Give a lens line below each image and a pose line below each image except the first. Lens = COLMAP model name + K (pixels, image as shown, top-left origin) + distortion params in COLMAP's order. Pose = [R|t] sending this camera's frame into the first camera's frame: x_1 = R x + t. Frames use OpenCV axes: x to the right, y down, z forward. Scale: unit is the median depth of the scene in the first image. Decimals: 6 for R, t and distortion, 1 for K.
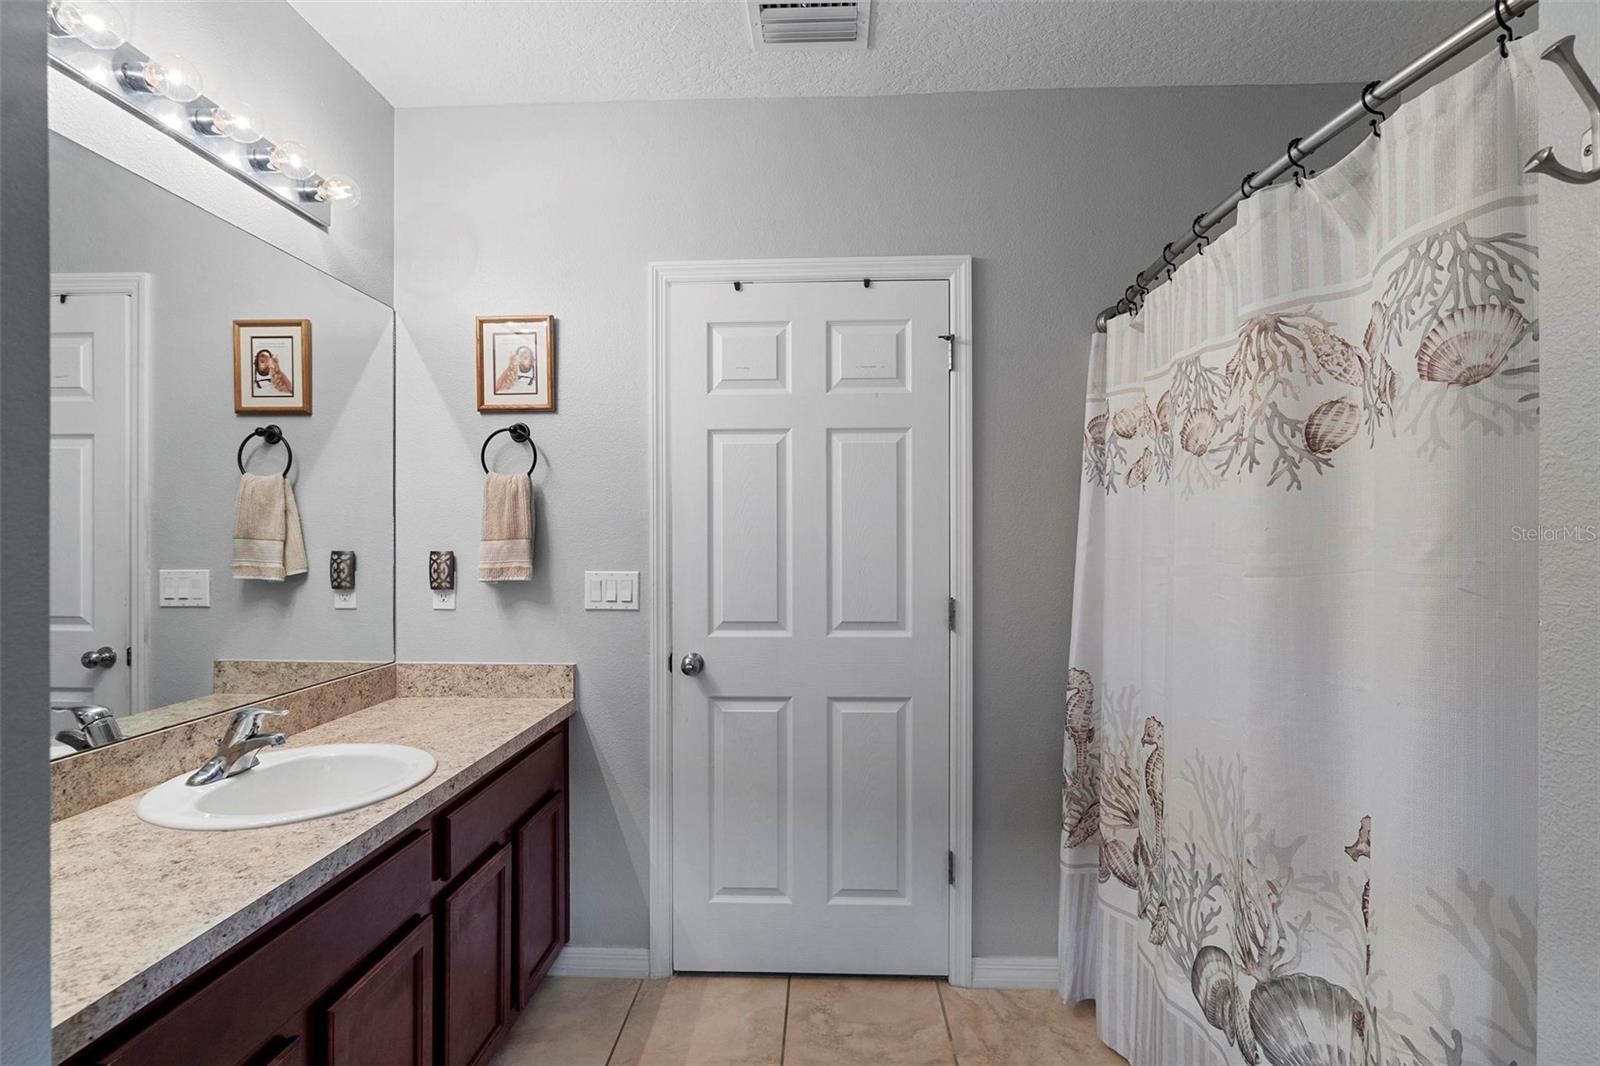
lens RADIAL K [[736.5, 0, 793.6], [0, 736.5, 529.2], [0, 0, 1]] dist [-0.002166, 0.000183]
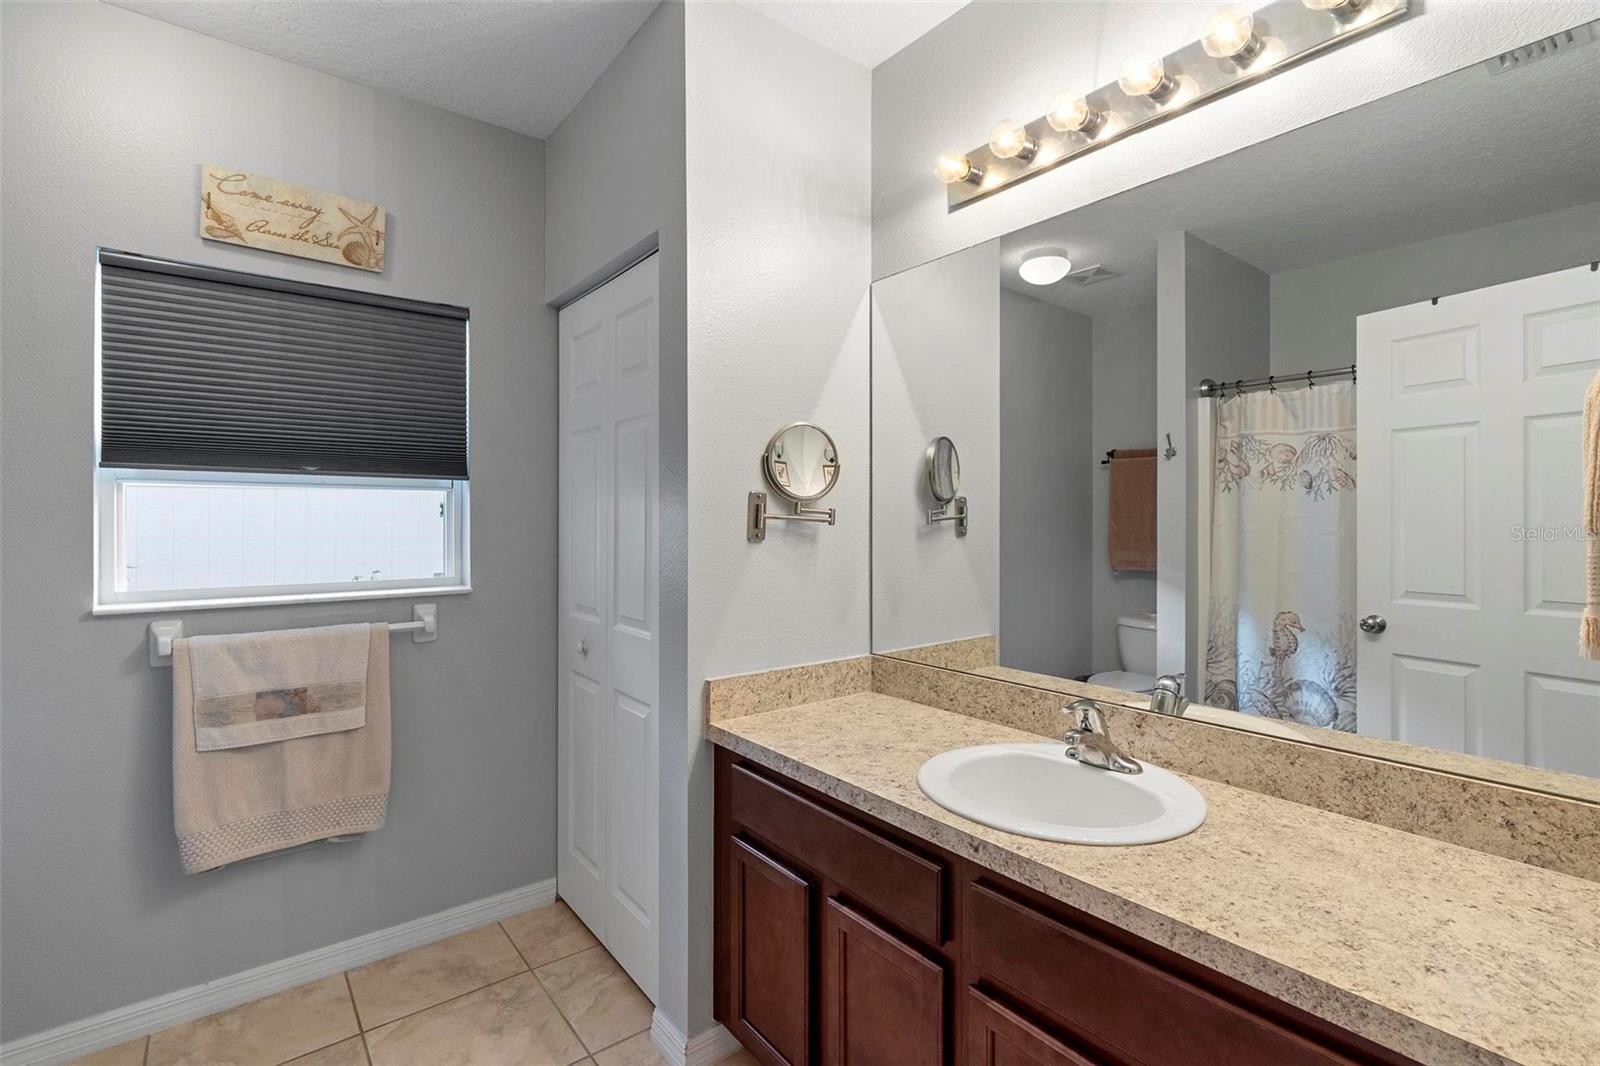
lens RADIAL K [[736.5, 0, 793.6], [0, 736.5, 529.2], [0, 0, 1]] dist [-0.002166, 0.000183]
pose [[-0.758078, 0.007254, -0.652123, 0.215362], [0.006628, 0.999972, 0.003419, 0.013728], [0.652130, -0.001730, -0.758105, 1.741201]]
